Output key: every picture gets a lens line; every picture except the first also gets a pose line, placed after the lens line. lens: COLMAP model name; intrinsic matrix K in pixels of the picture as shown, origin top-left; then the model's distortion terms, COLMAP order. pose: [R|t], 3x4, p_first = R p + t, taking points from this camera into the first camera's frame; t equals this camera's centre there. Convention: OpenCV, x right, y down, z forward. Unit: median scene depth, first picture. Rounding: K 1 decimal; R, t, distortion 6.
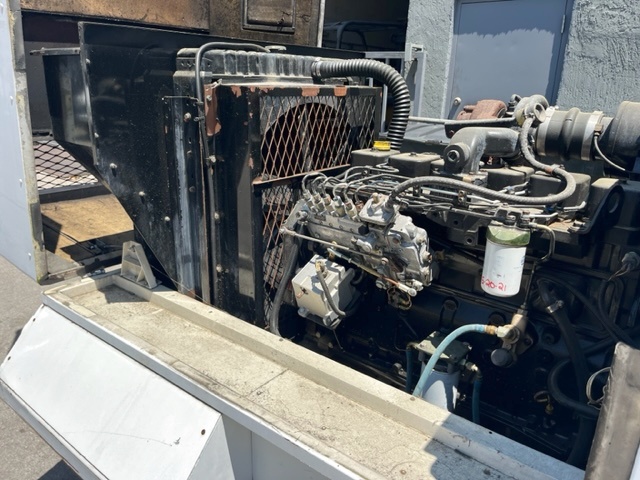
lens RADIAL K [[491.8, 0, 320.0], [0, 491.8, 240.0], [0, 0, 1]] dist [0.007763, -0.001315]
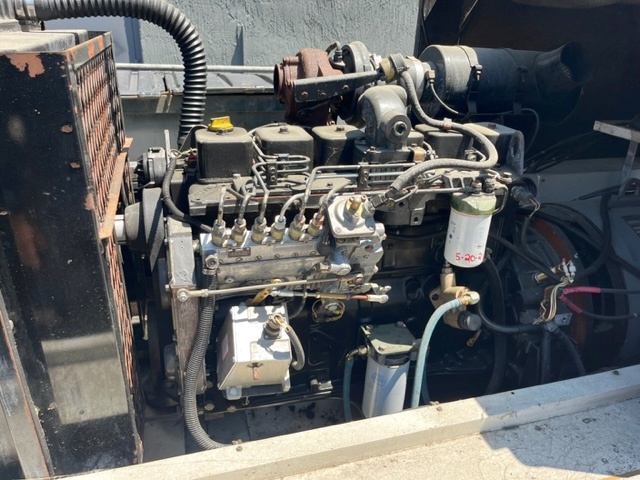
lens RADIAL K [[491.8, 0, 320.0], [0, 491.8, 240.0], [0, 0, 1]] dist [0.007763, -0.001315]
pose [[0.582027, -0.343341, 0.737131, -0.409433], [0.236479, 0.938779, 0.250544, -0.199426], [-0.778025, 0.028493, 0.627587, 0.503226]]
